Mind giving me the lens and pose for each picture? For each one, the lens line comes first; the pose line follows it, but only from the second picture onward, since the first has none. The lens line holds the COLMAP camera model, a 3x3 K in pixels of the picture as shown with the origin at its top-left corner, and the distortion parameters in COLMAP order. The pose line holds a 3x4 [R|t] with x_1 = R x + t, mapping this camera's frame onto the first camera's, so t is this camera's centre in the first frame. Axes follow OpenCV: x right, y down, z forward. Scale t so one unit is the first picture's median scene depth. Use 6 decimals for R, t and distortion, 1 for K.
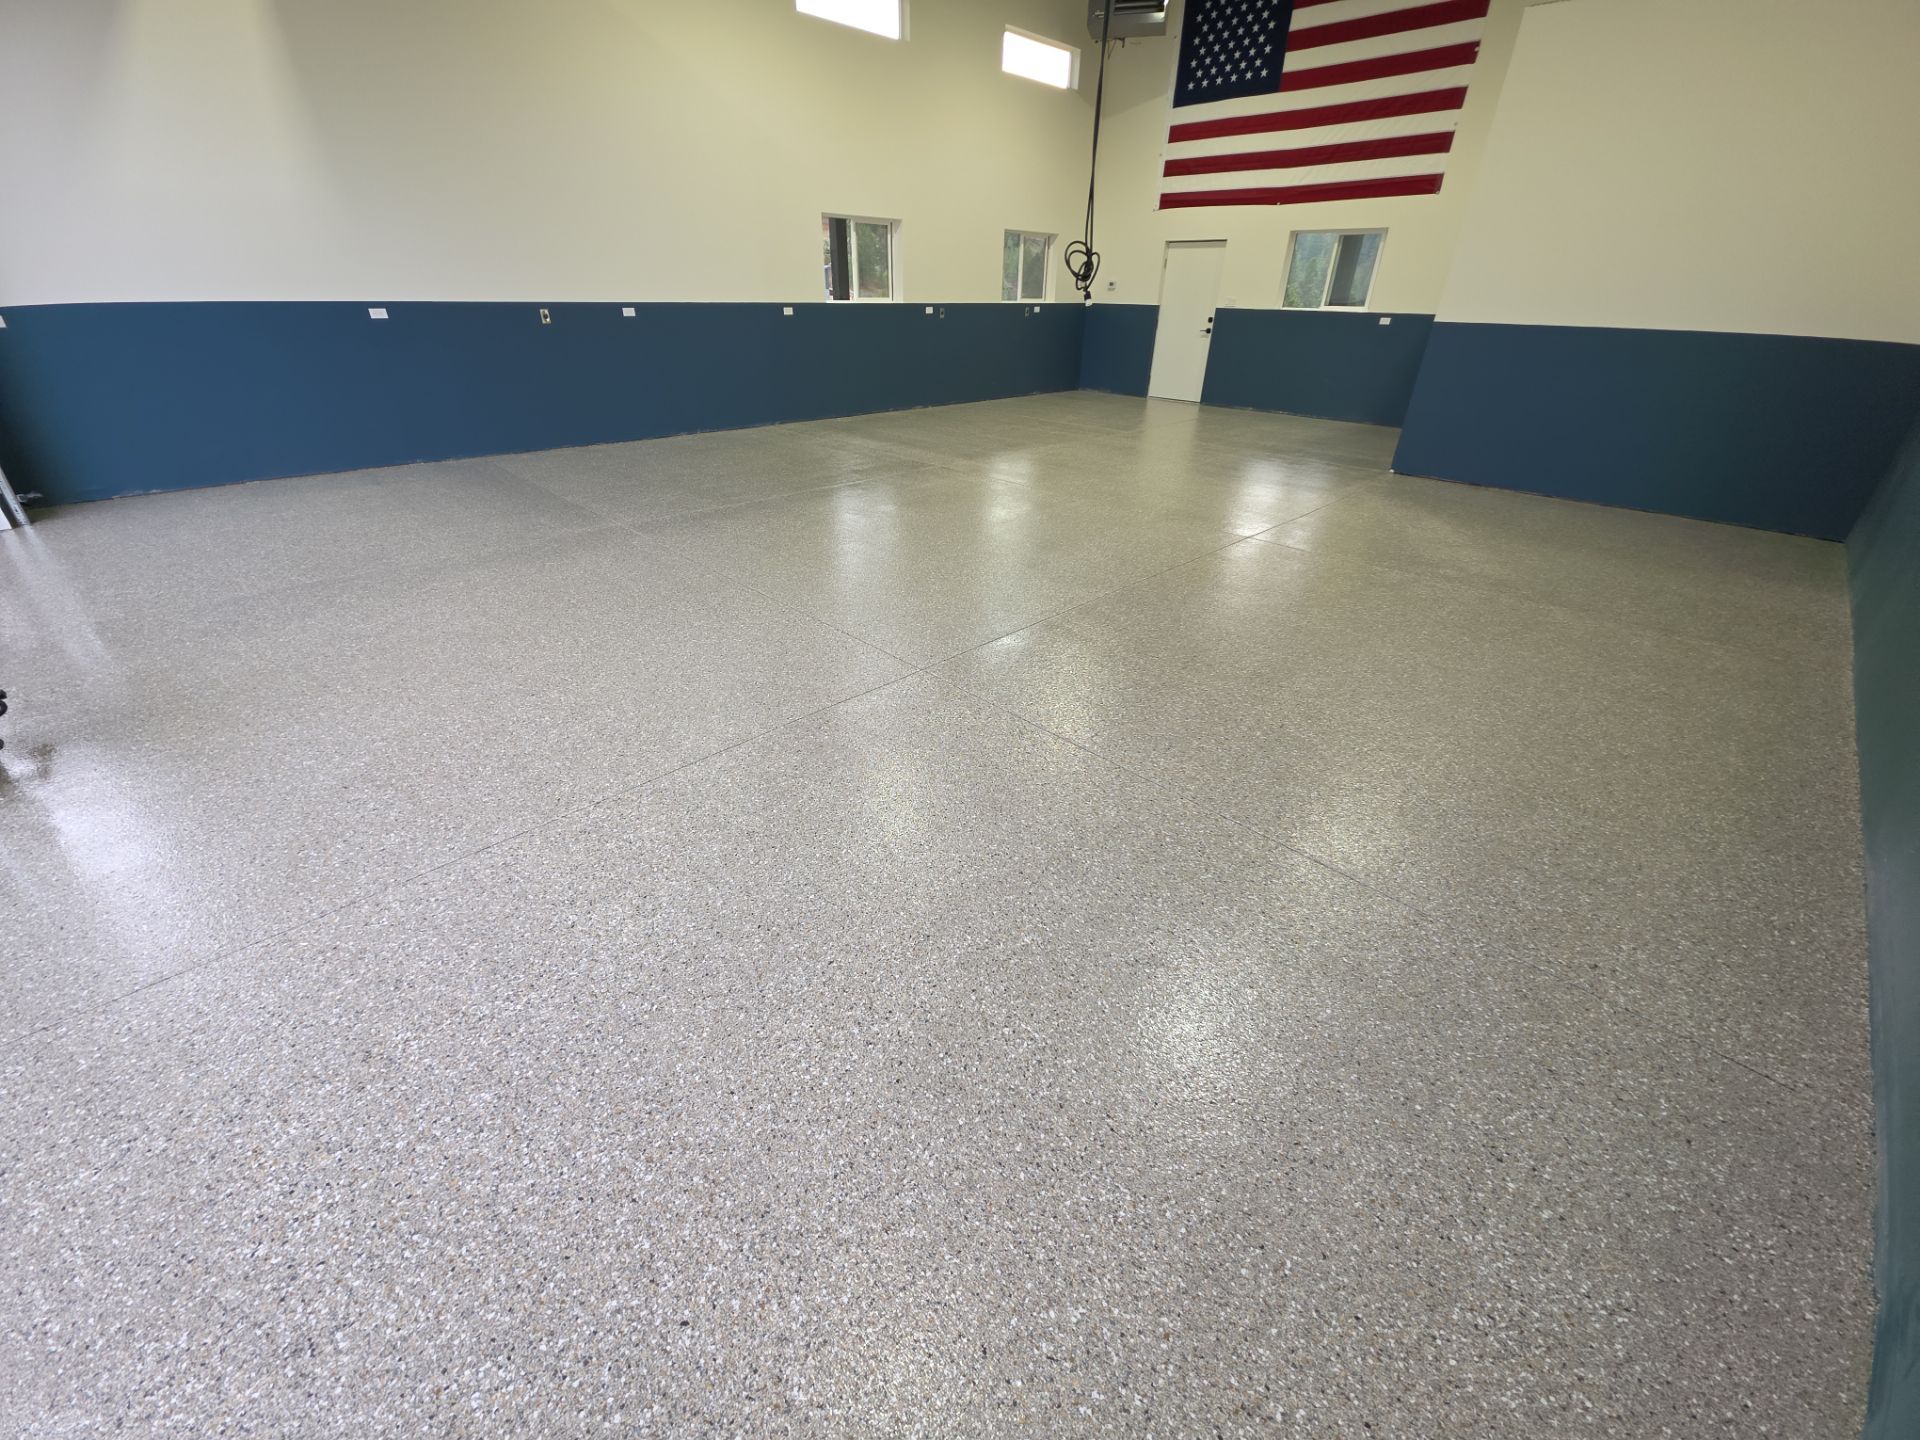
lens RADIAL K [[749.7, 0, 955.7], [0, 749.7, 719.0], [0, 0, 1]] dist [0.014914, -0.008418]
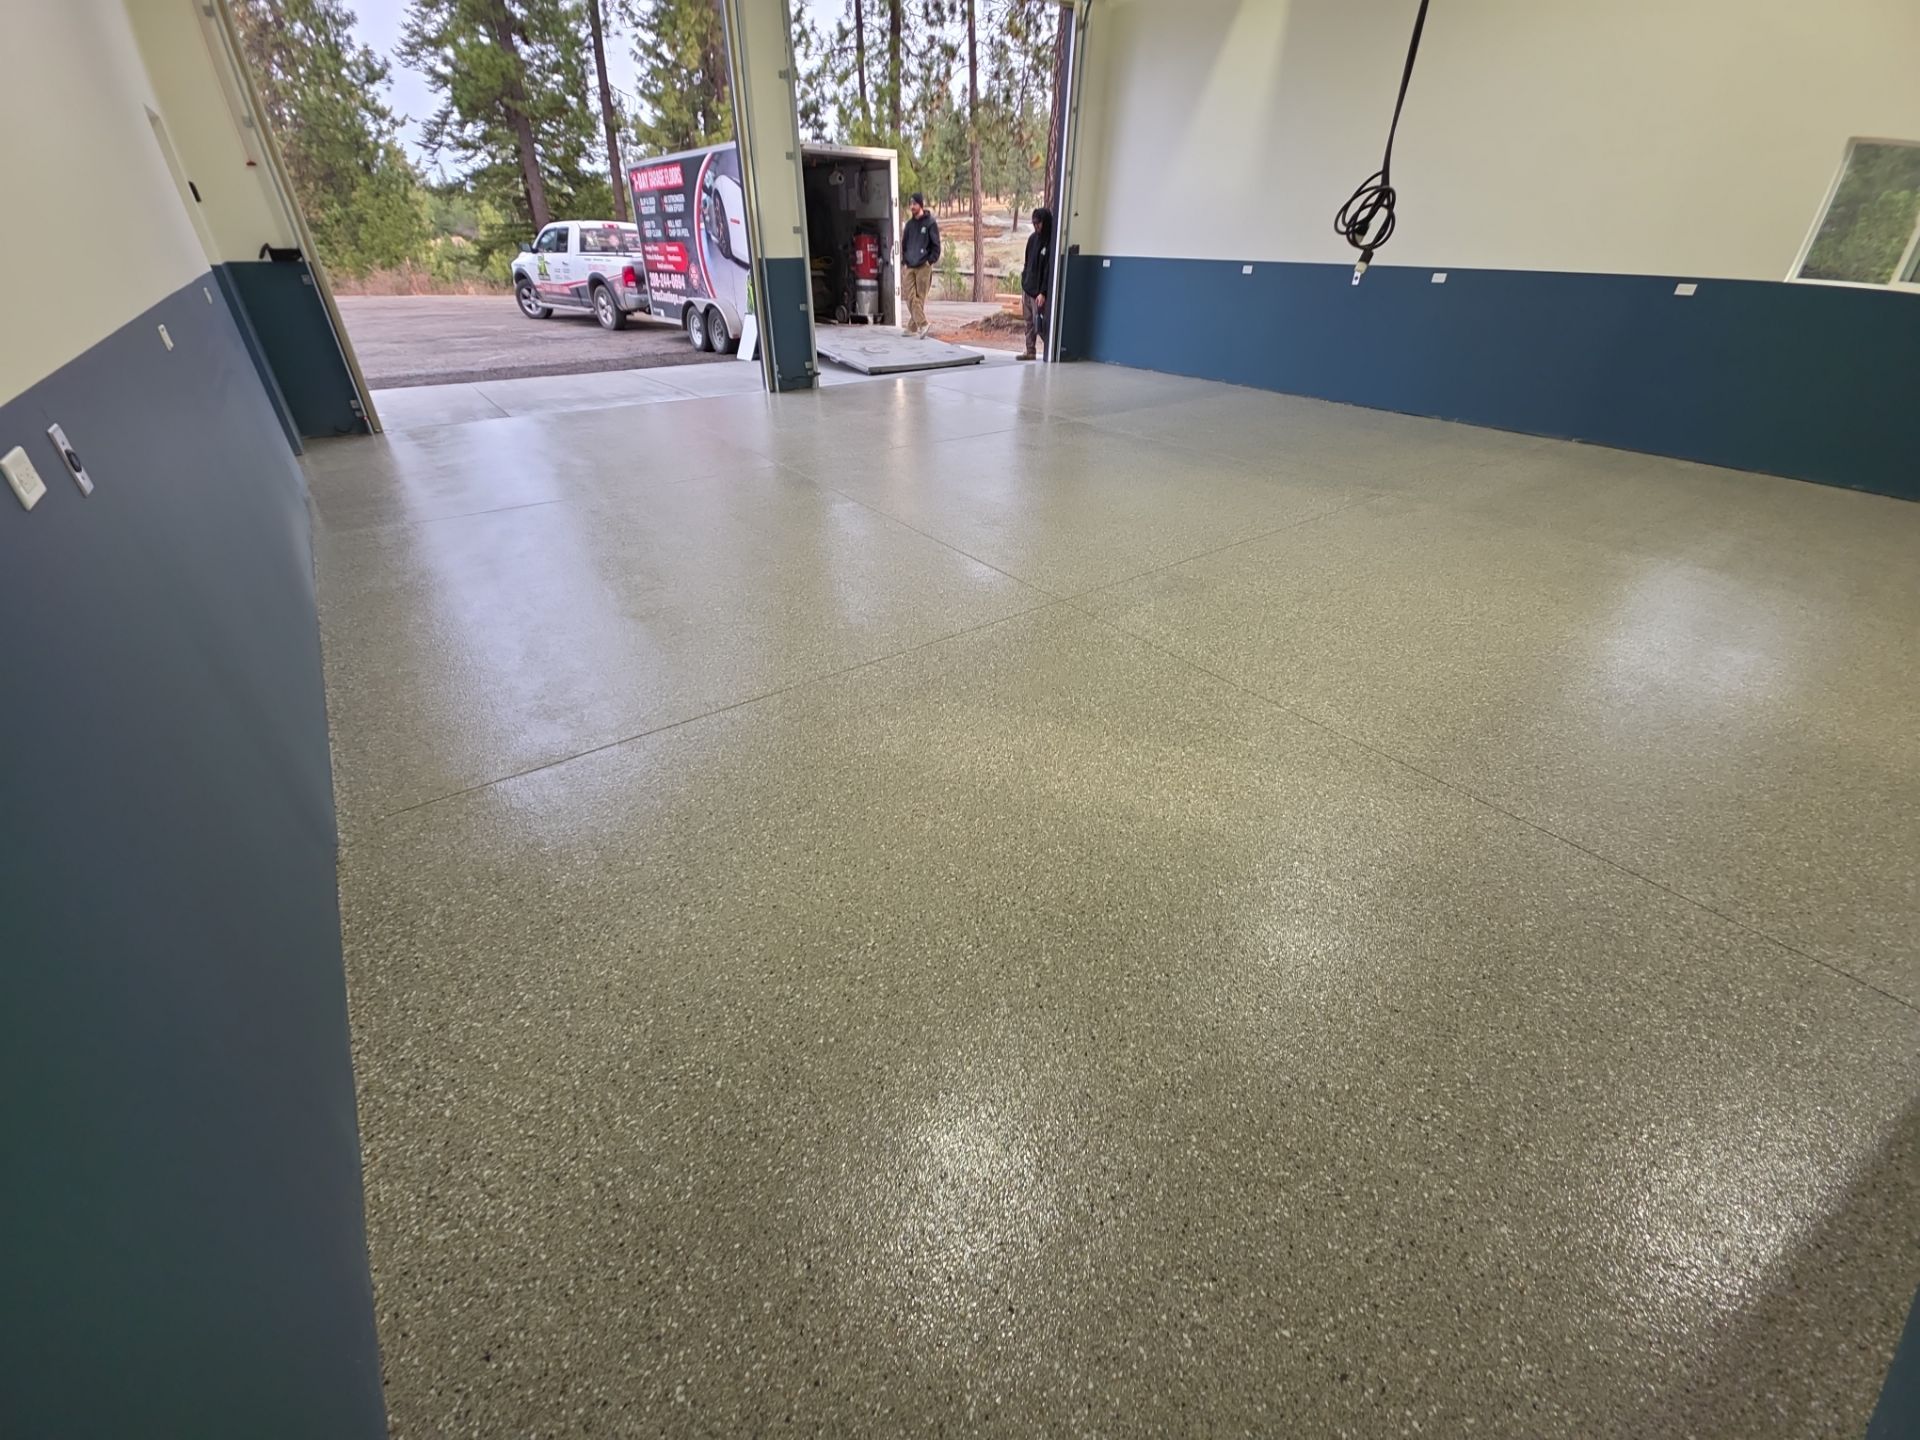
lens RADIAL K [[755.7, 0, 954.5], [0, 755.7, 718.2], [0, 0, 1]] dist [0.016021, -0.009022]
pose [[-0.151248, 0.514188, -0.844236, 0.604737], [-0.506760, 0.692958, 0.512839, -0.273183], [0.848716, 0.505391, 0.155762, 0.495624]]
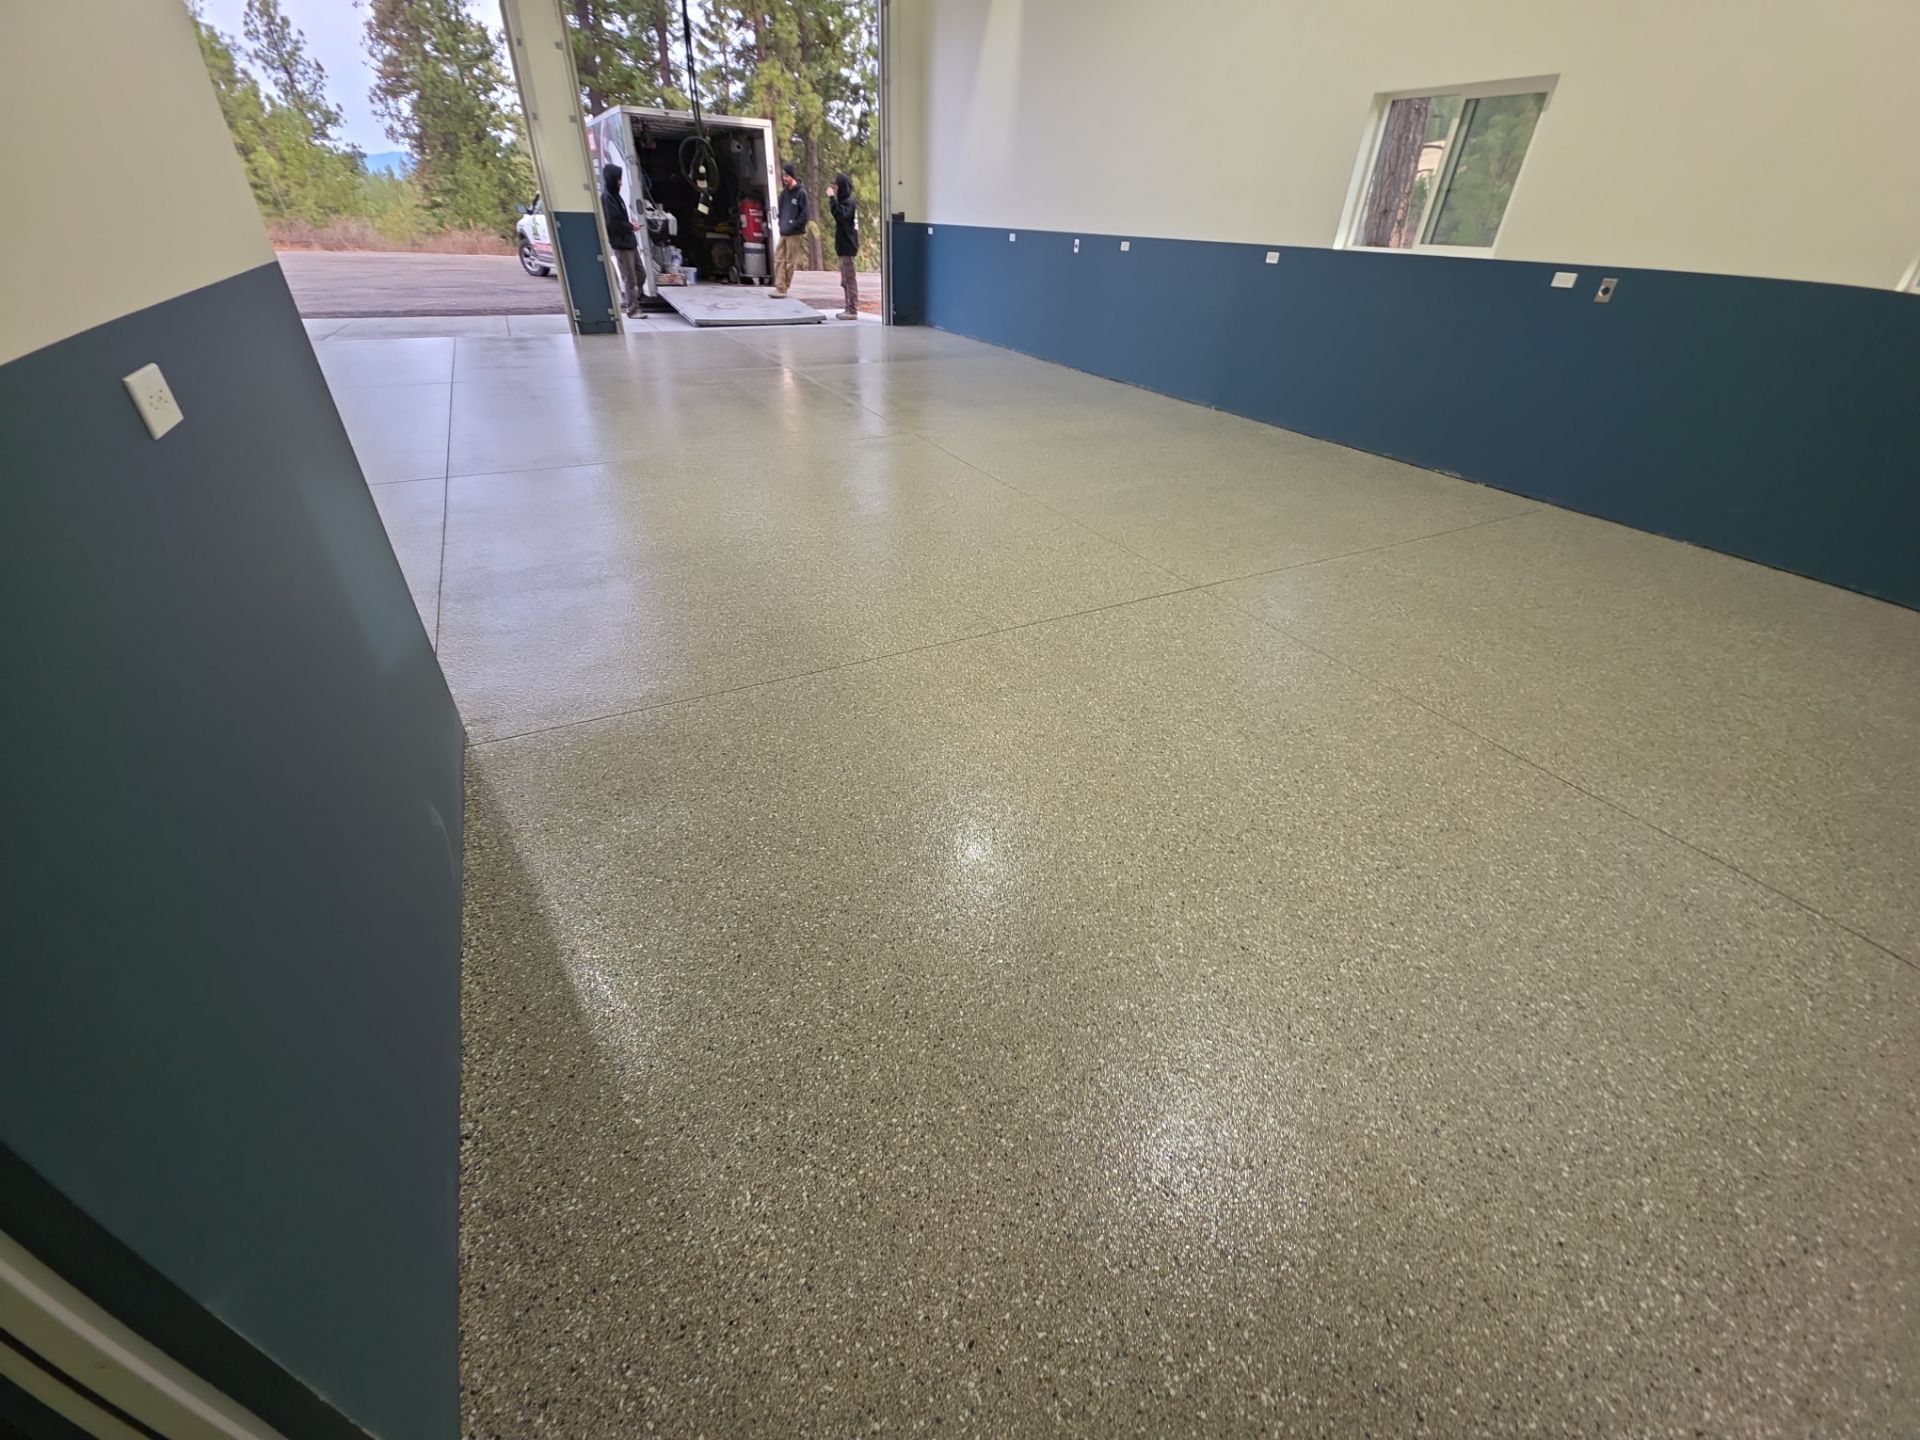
lens RADIAL K [[755.7, 0, 954.5], [0, 755.7, 718.2], [0, 0, 1]] dist [0.016021, -0.009022]
pose [[-0.294555, 0.503029, -0.812527, 0.600978], [-0.513453, 0.633791, 0.578511, -0.486331], [0.805980, 0.587597, 0.071595, 0.887490]]
